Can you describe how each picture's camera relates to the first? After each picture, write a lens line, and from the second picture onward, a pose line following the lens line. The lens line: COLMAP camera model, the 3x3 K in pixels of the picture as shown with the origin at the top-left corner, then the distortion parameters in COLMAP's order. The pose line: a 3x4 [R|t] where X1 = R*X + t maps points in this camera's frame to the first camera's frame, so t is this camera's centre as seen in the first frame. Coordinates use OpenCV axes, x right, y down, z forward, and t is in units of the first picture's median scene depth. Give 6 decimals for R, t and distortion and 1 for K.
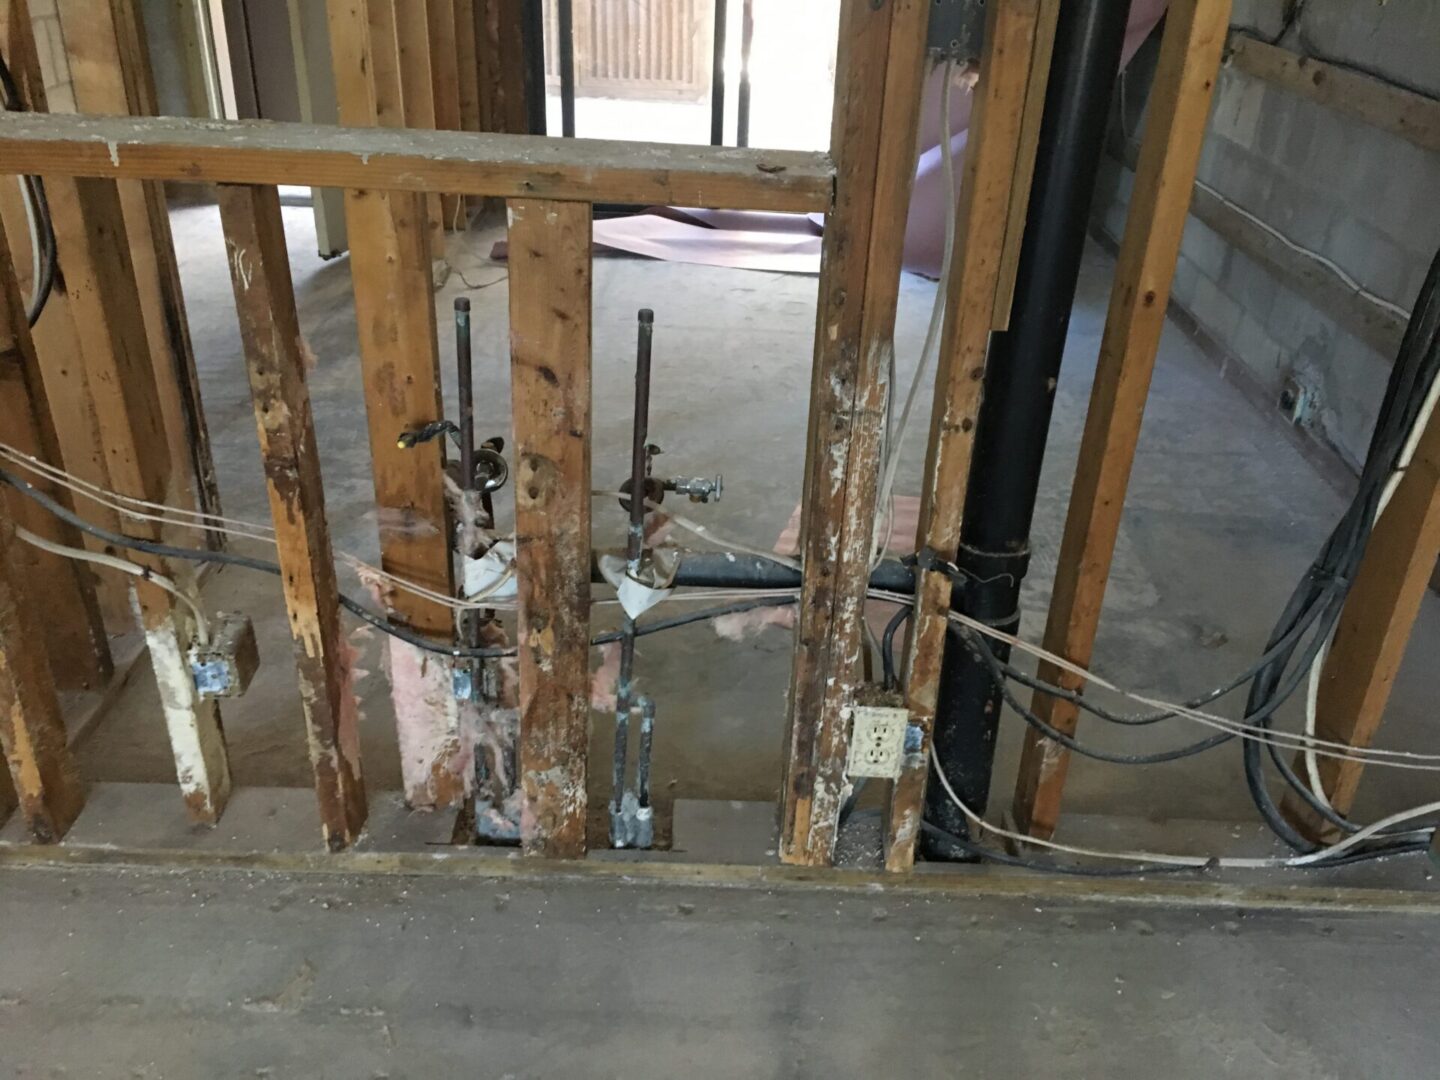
lens RADIAL K [[1223.1, 0, 725.2], [0, 1223.1, 546.2], [0, 0, 1]] dist [0.044947, -0.046271]
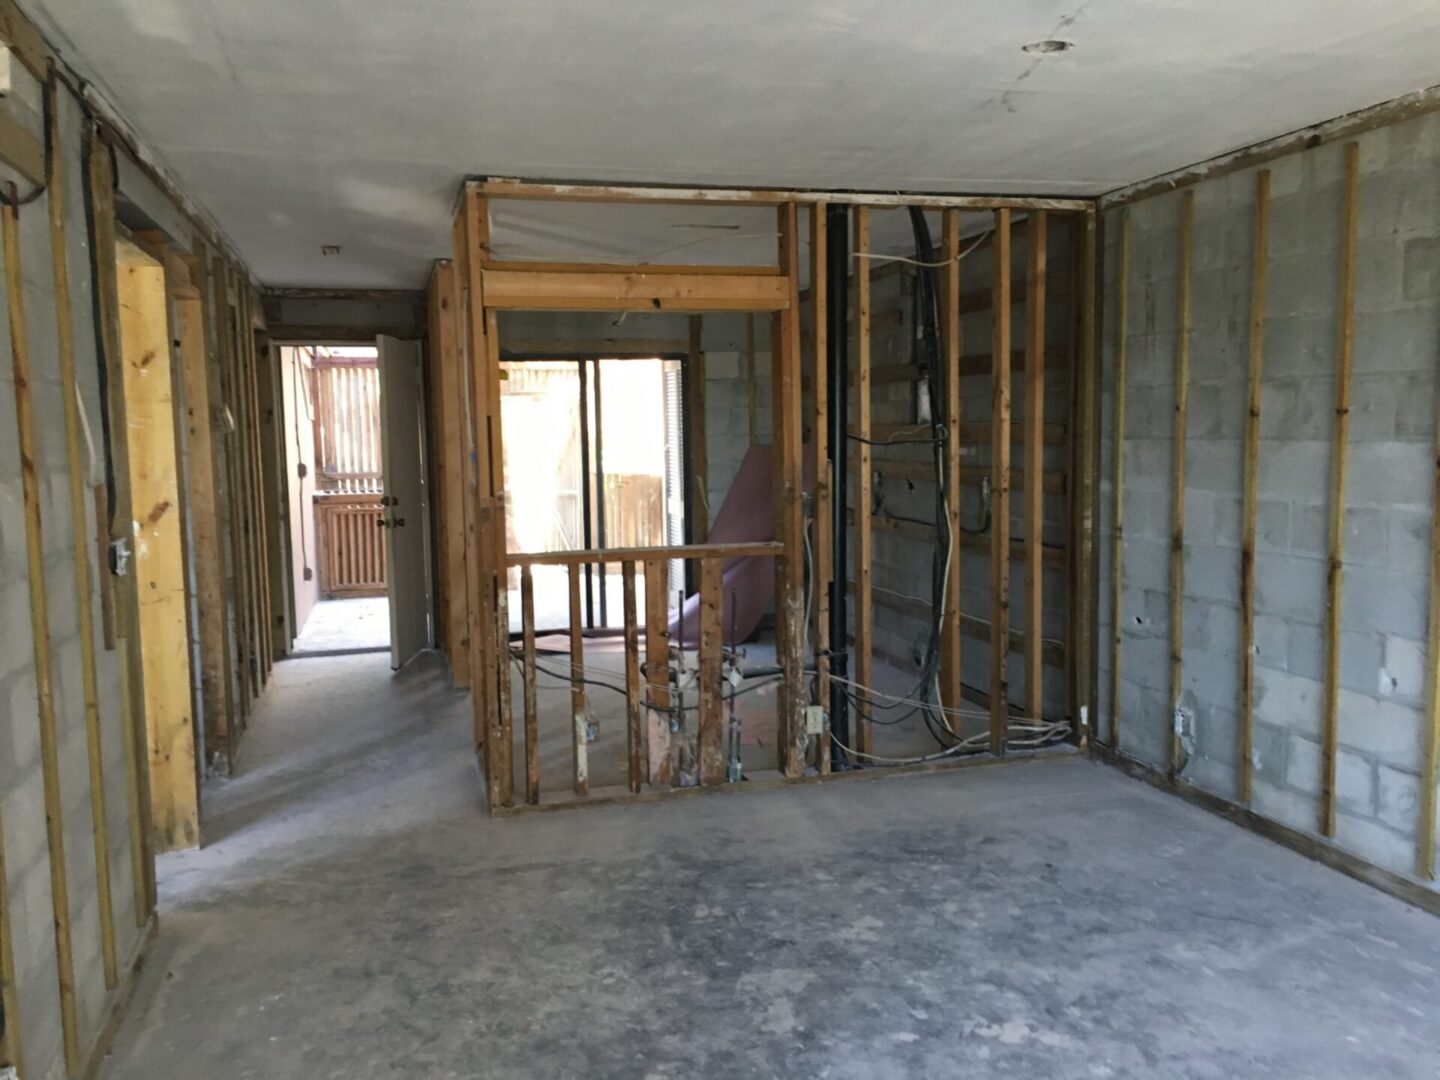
lens RADIAL K [[1223.1, 0, 718.5], [0, 1223.1, 540.1], [0, 0, 1]] dist [0.044947, -0.046271]
pose [[0.958724, -0.081528, 0.272401, -0.897464], [0.181259, 0.913359, -0.364582, 0.814109], [-0.219076, 0.398908, 0.890437, -1.848708]]
